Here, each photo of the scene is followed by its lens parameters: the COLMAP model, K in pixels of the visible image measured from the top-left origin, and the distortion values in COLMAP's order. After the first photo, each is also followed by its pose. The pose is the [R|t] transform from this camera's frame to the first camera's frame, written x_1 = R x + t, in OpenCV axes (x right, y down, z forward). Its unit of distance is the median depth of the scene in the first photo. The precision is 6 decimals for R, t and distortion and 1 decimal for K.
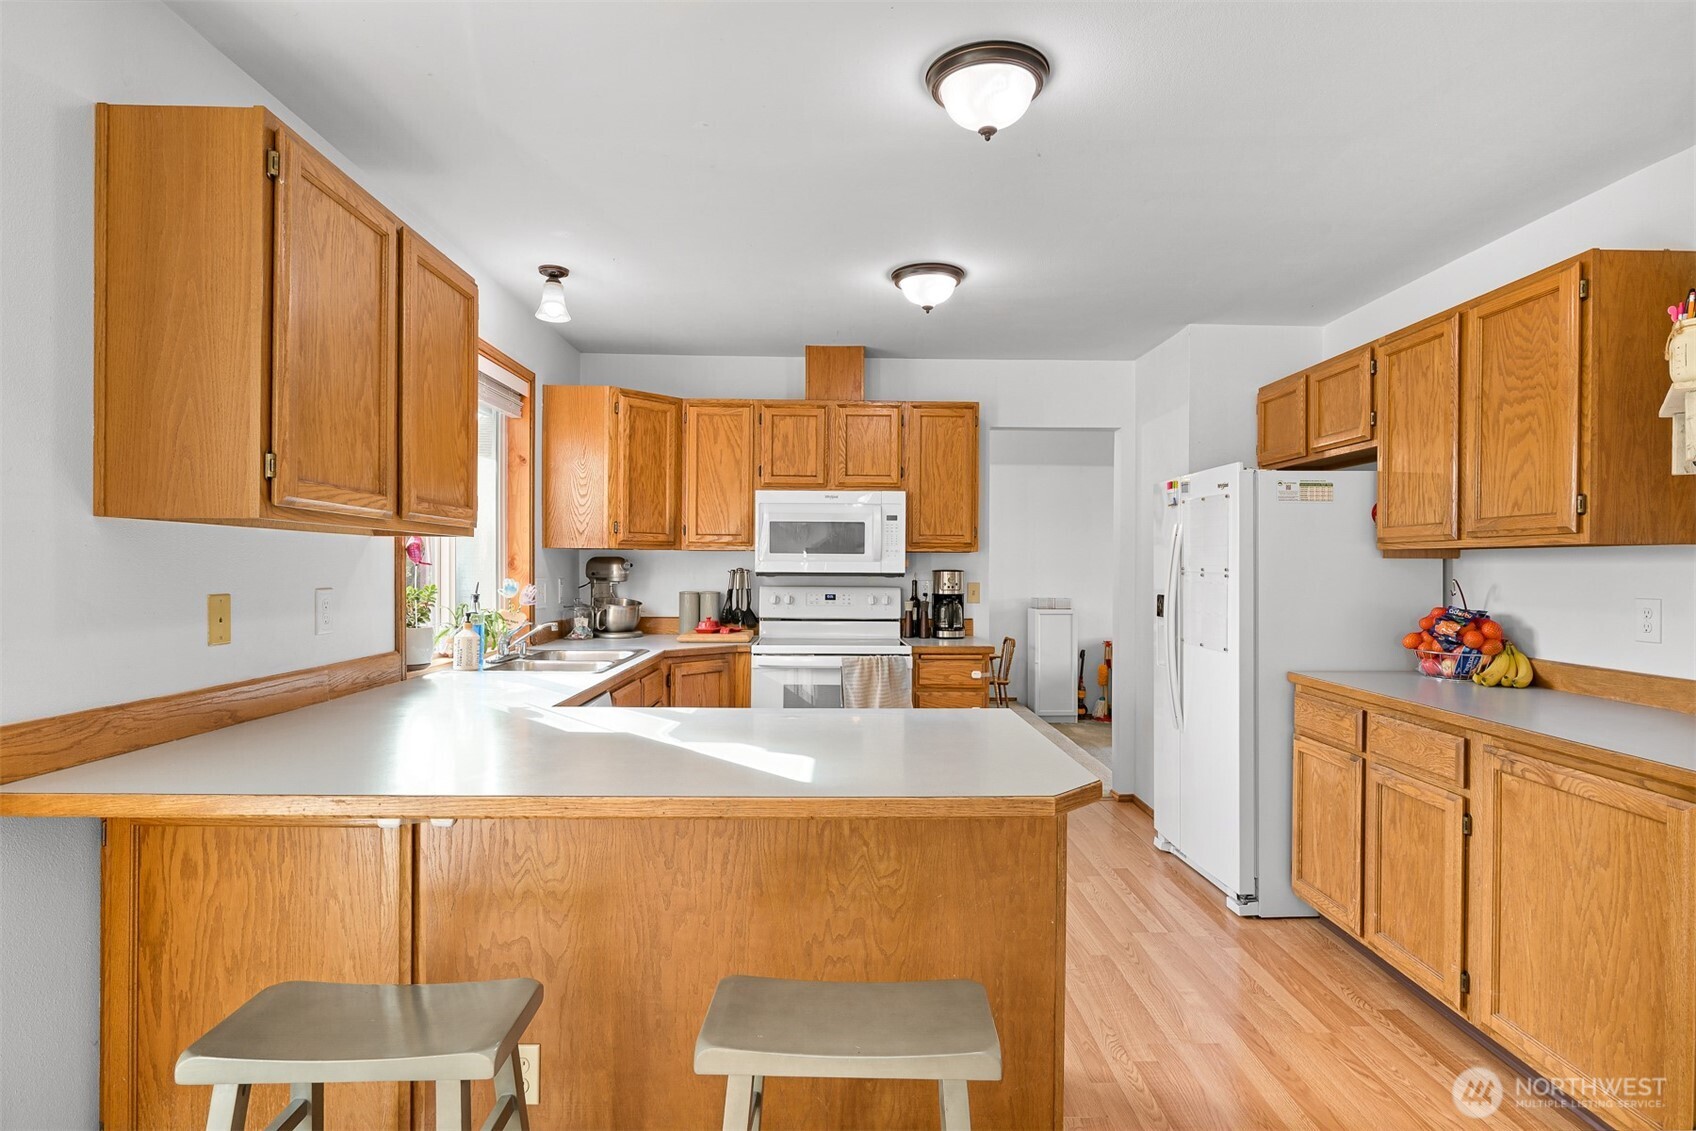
lens RADIAL K [[861.1, 0, 856.4], [0, 861.1, 570.1], [0, 0, 1]] dist [-0.003261, 0.000035]
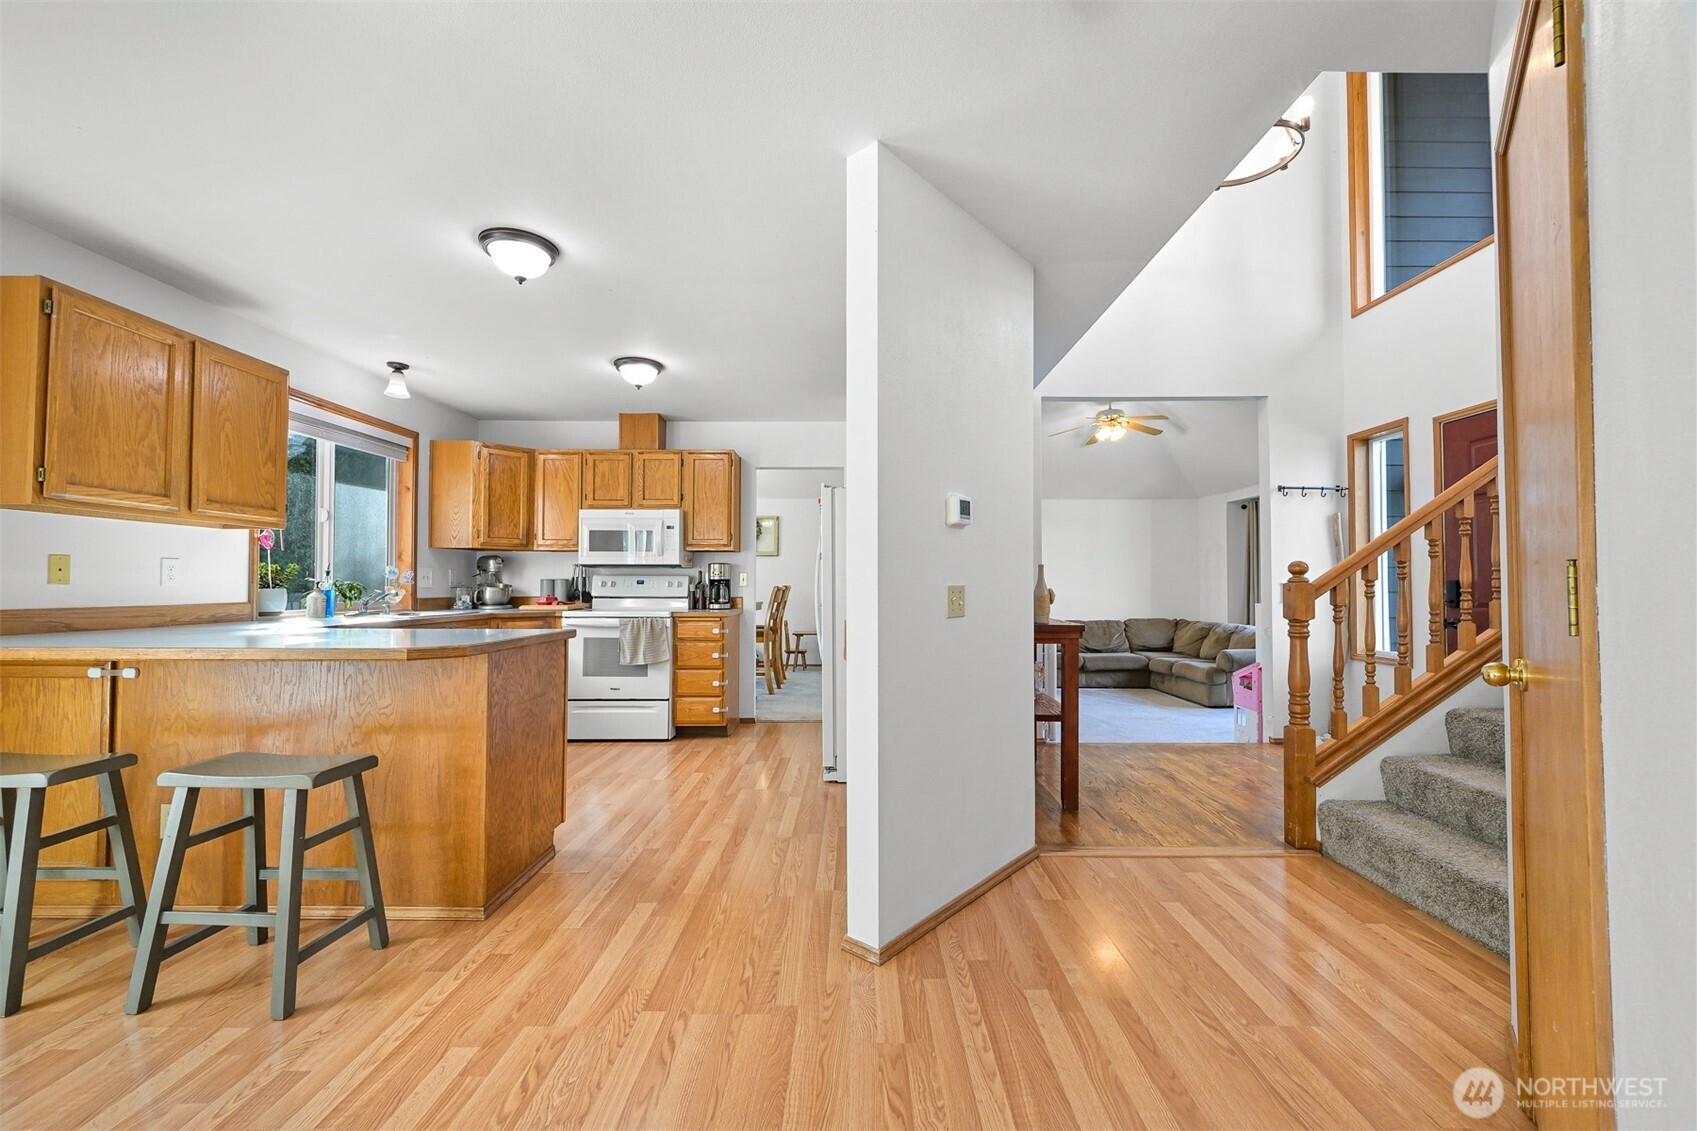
lens RADIAL K [[645.8, 0, 854.0], [0, 645.8, 570.0], [0, 0, 1]] dist [-0.001950, -0.000047]
pose [[0.999740, -0.005120, -0.022224, 0.517932], [0.004530, 0.999638, -0.026509, 0.059767], [0.022351, 0.026402, 0.999402, -0.145307]]
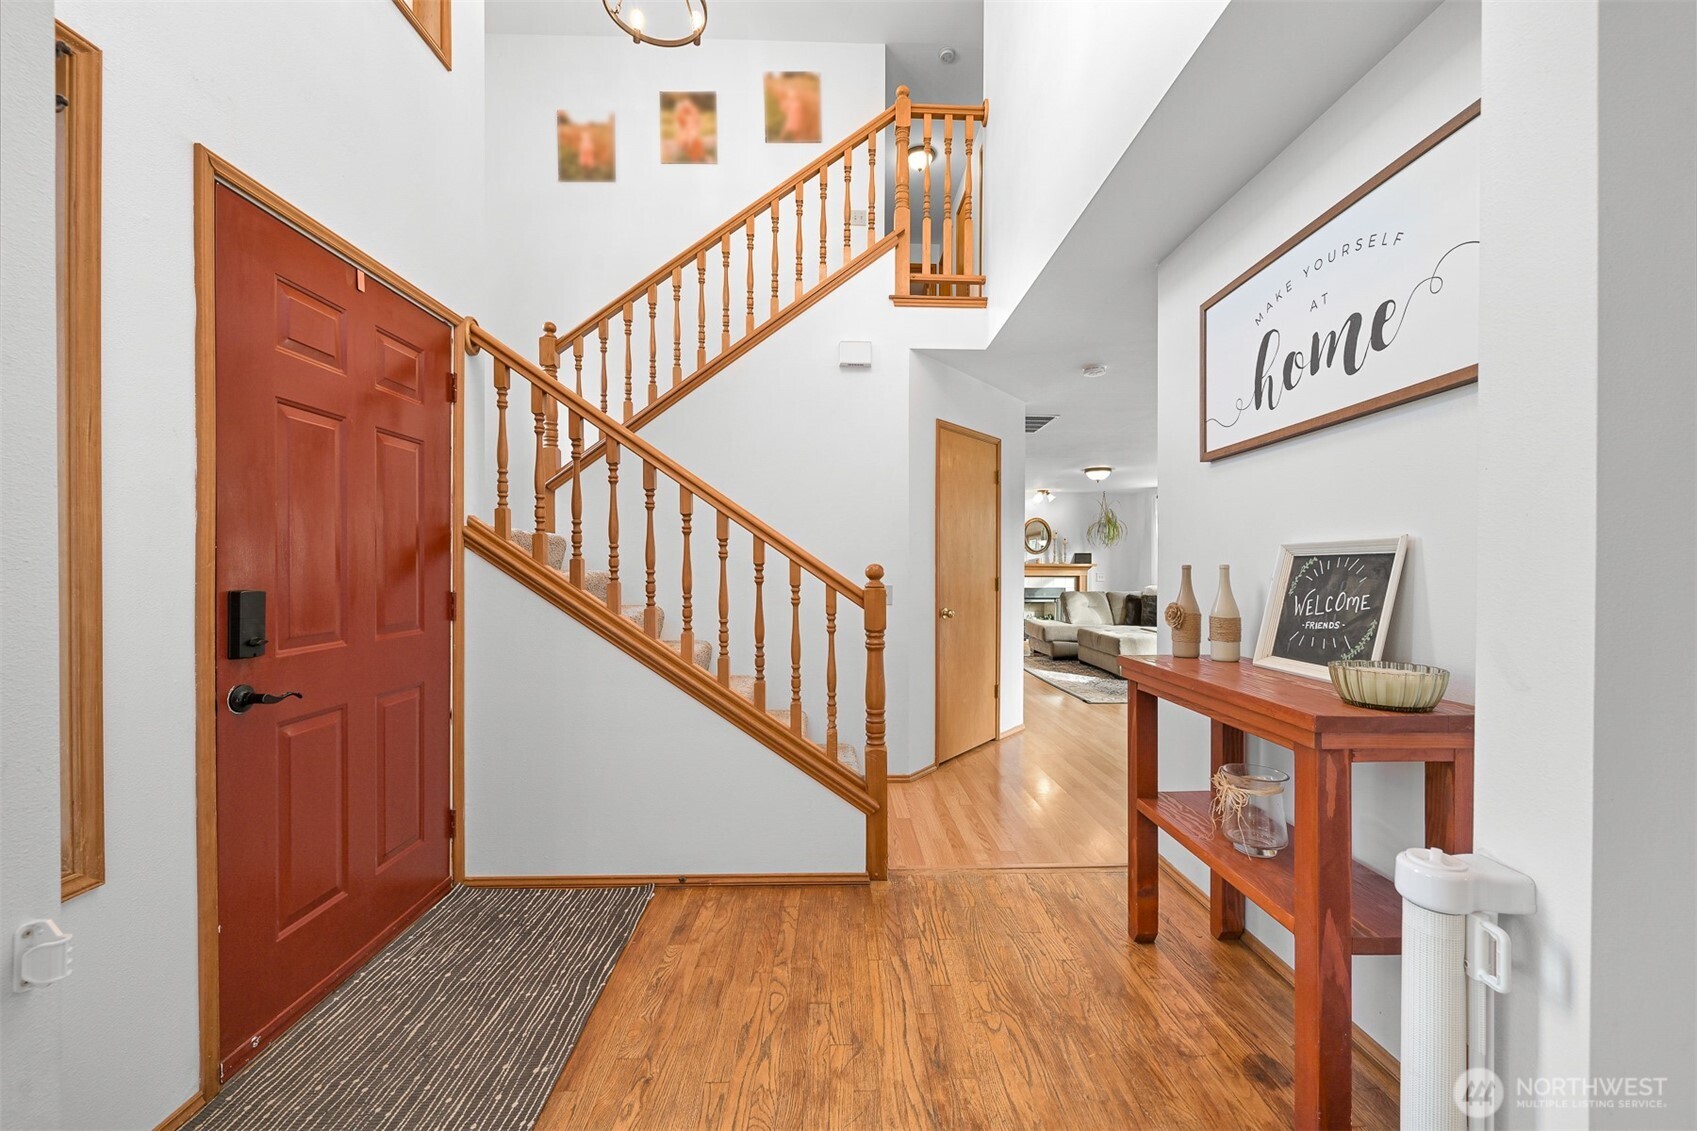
lens RADIAL K [[654.2, 0, 850.9], [0, 654.2, 571.4], [0, 0, 1]] dist [-0.001927, -0.000014]
pose [[-0.999845, -0.006501, -0.016369, 1.127433], [-0.006640, 0.999943, 0.008404, 0.029801], [0.016313, 0.008511, -0.999831, 1.501198]]
